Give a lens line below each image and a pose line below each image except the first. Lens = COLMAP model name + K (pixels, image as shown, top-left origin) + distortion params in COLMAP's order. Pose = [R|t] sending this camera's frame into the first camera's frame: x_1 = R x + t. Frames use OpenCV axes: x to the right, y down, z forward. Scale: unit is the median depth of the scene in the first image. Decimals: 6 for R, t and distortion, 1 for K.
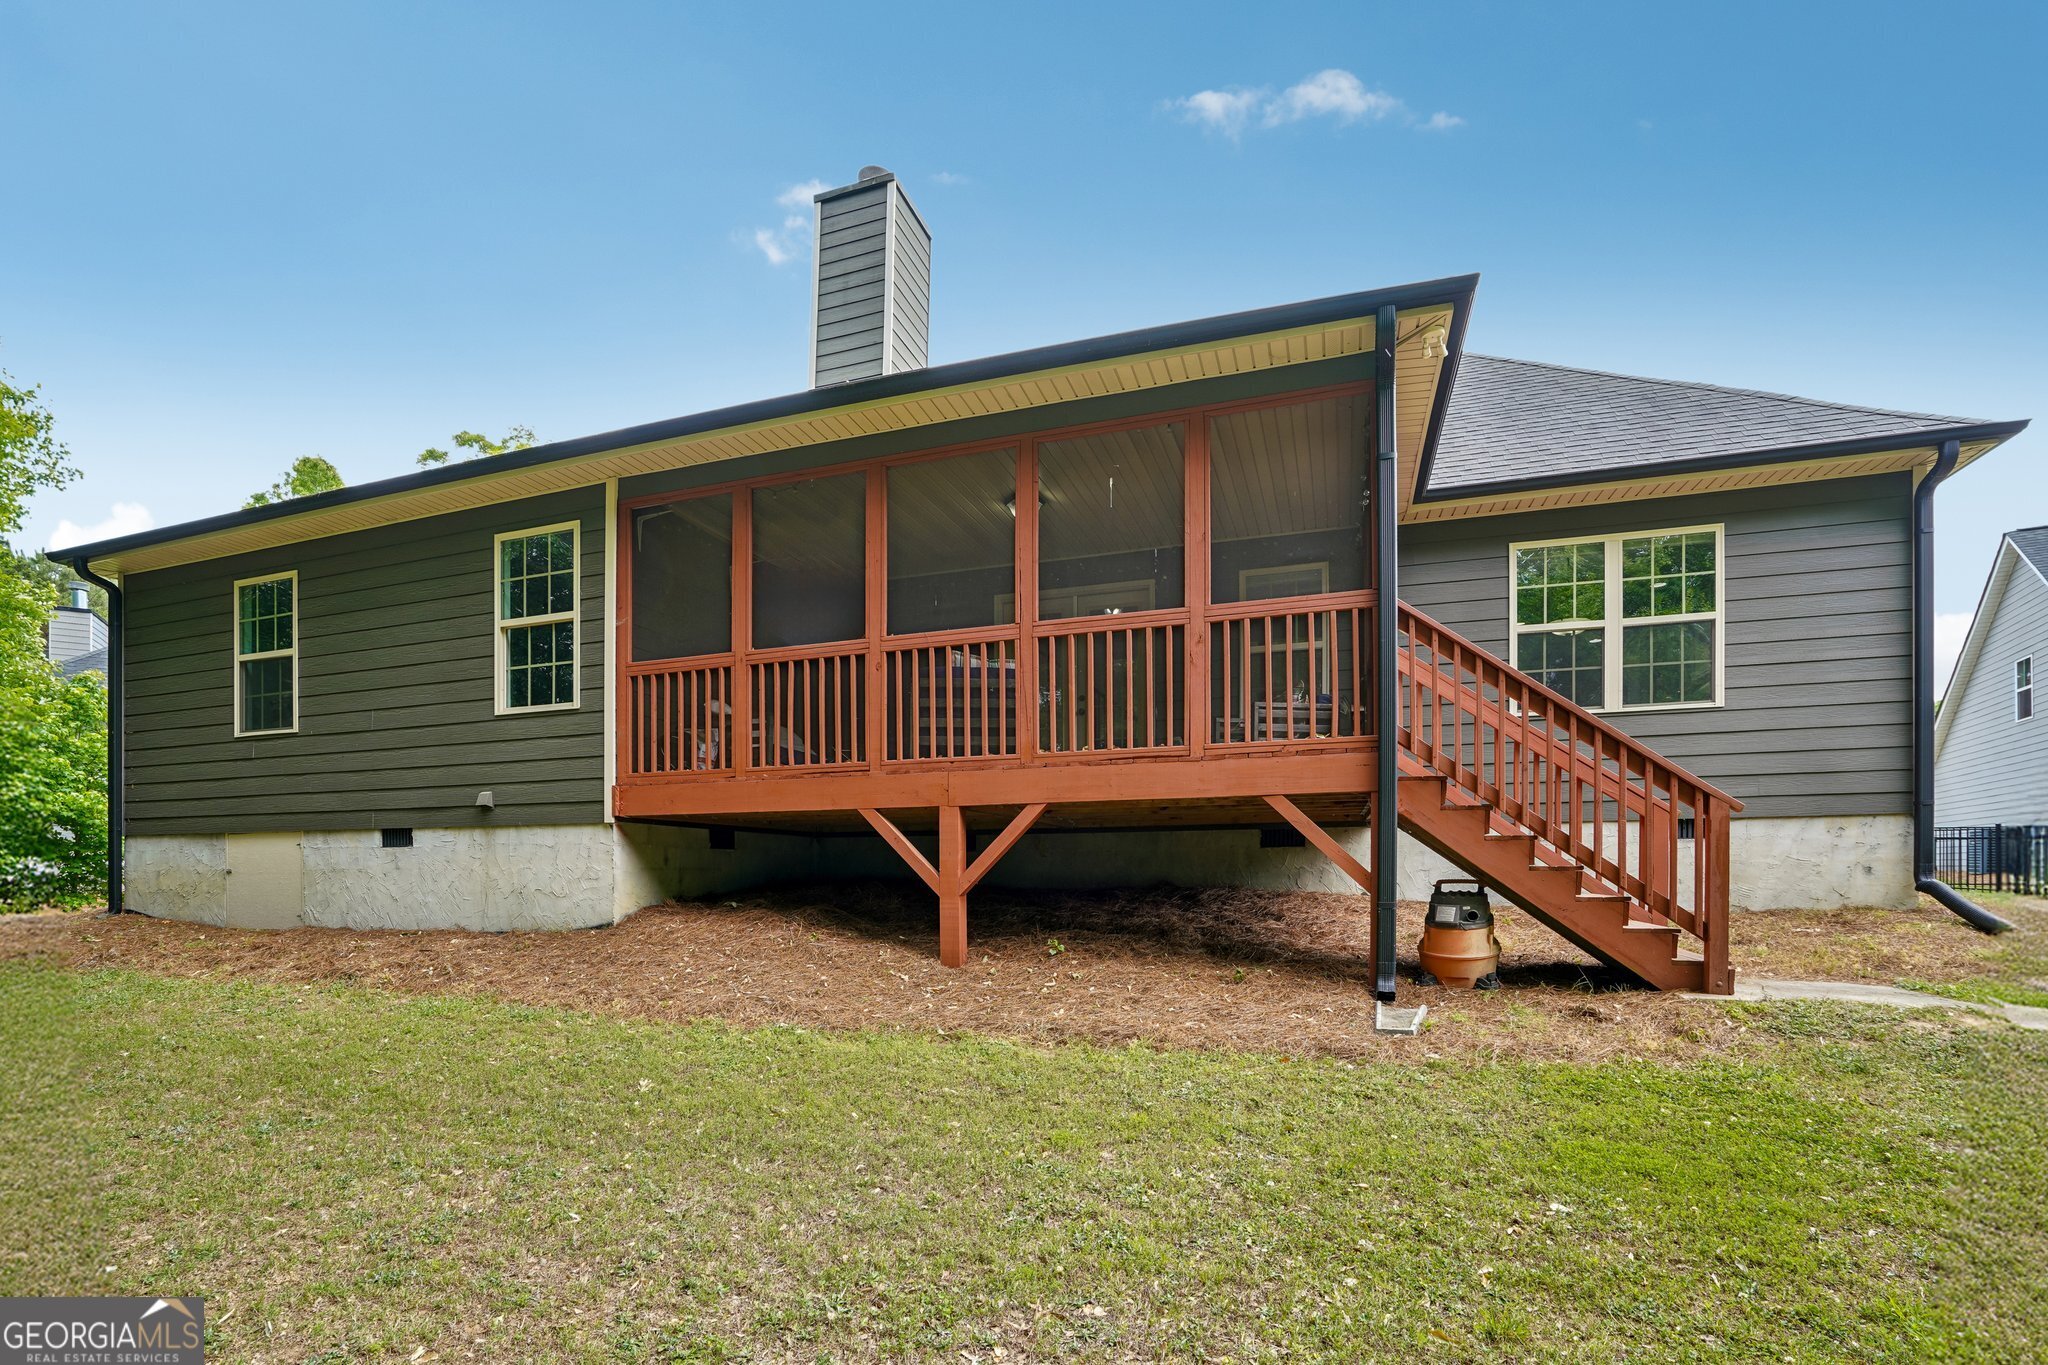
lens RADIAL K [[901.5, 0, 1035.4], [0, 901.5, 722.7], [0, 0, 1]] dist [-0.031030, 0.000069]
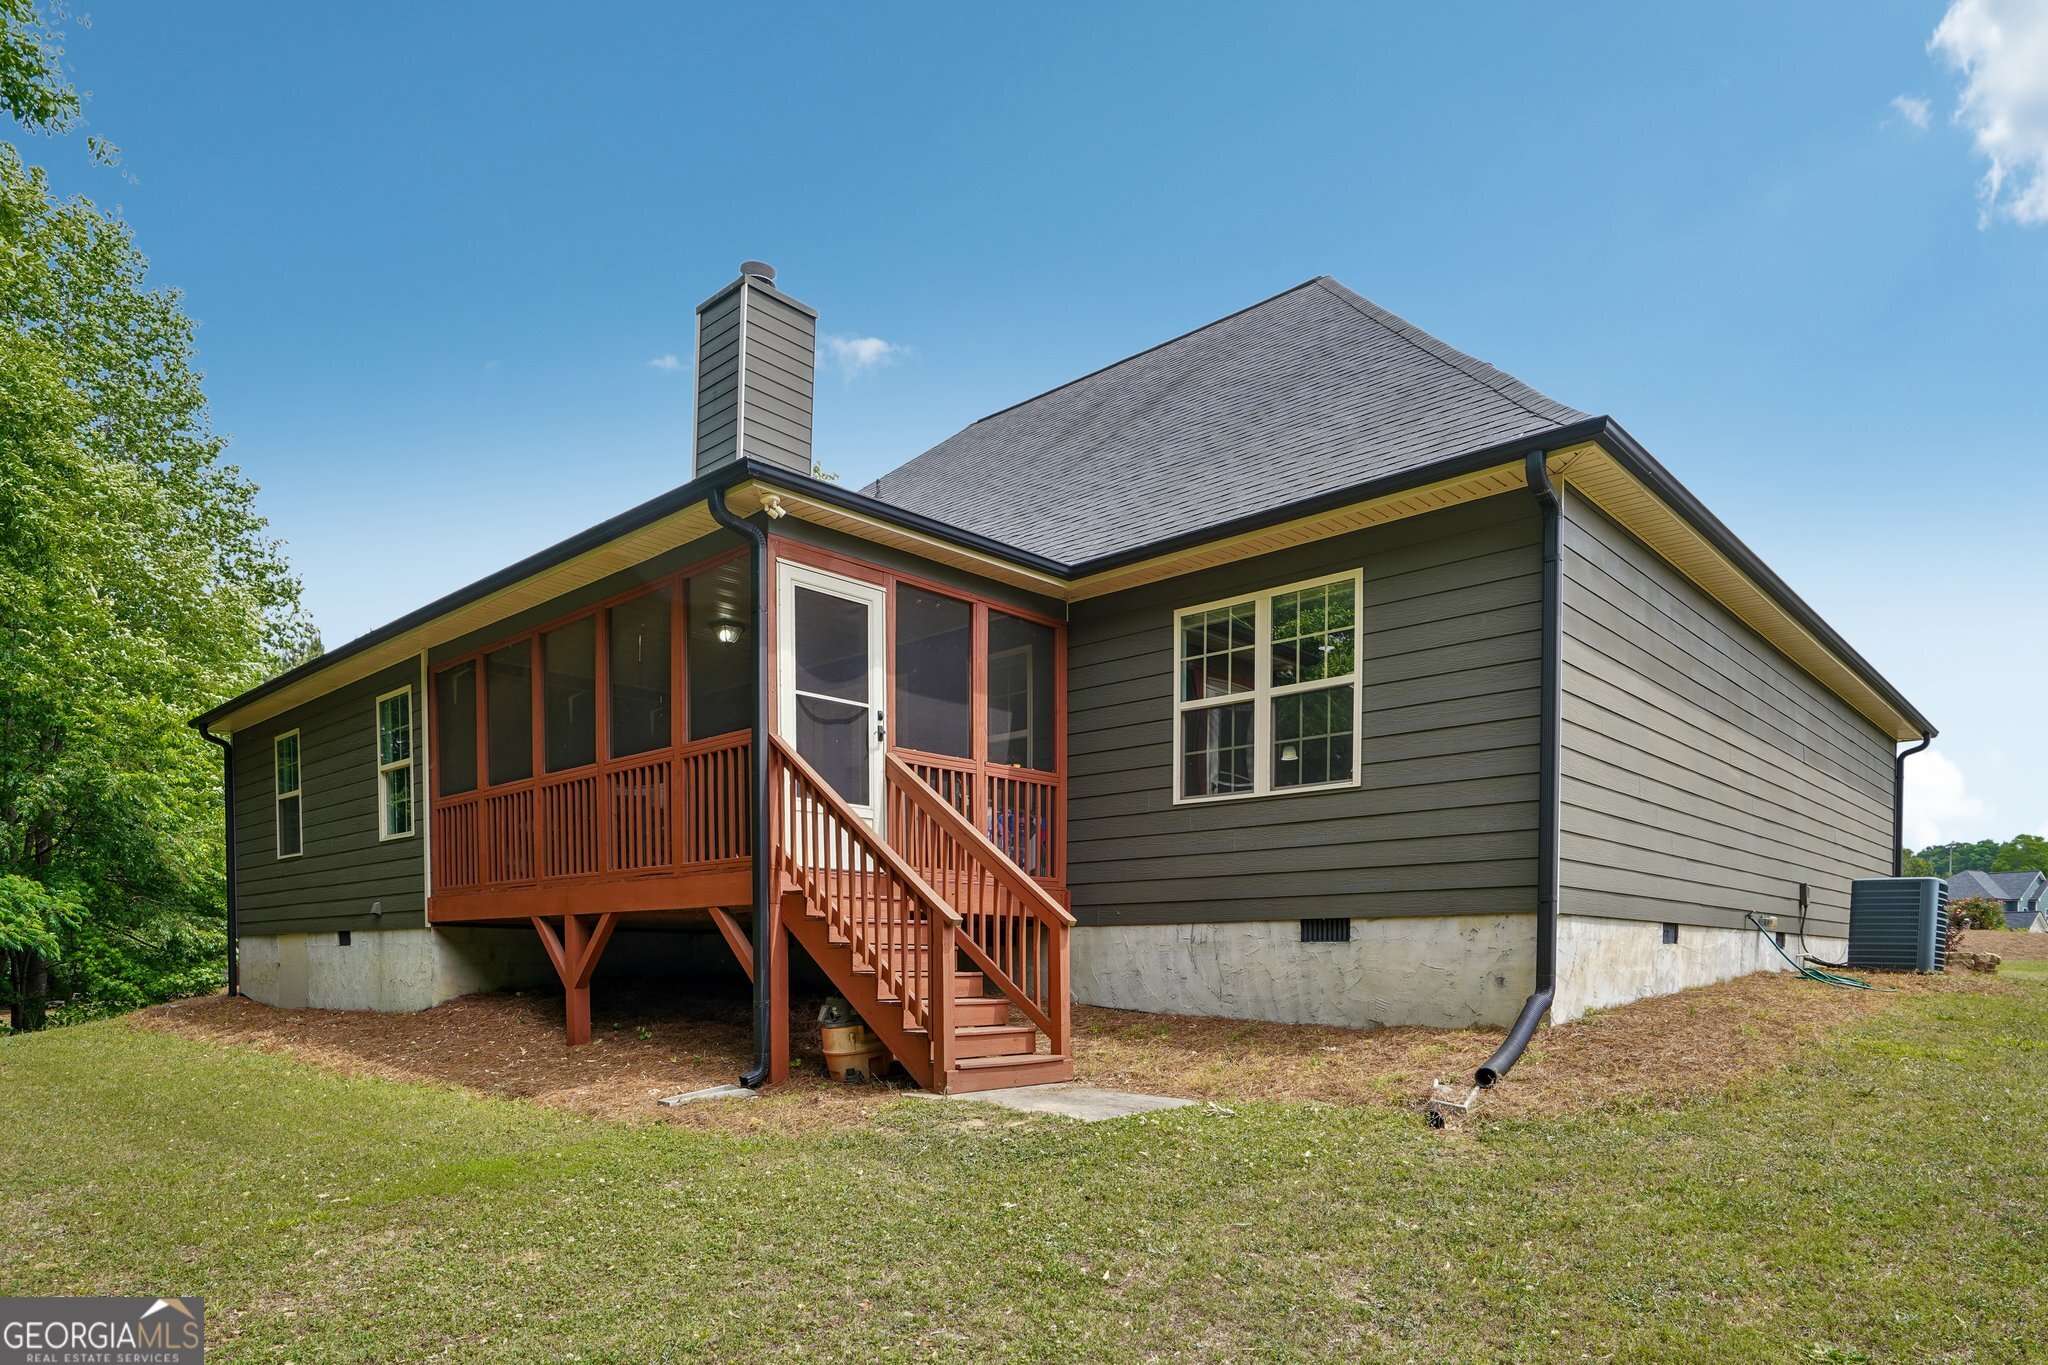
lens RADIAL K [[1219.4, 0, 1013.9], [0, 1219.4, 762.7], [0, 0, 1]] dist [-0.013290, 0.000923]
pose [[0.909421, -0.059946, -0.411534, 0.931126], [0.061334, 0.998069, -0.009846, -0.048021], [0.411330, -0.016287, 0.911341, -0.199055]]
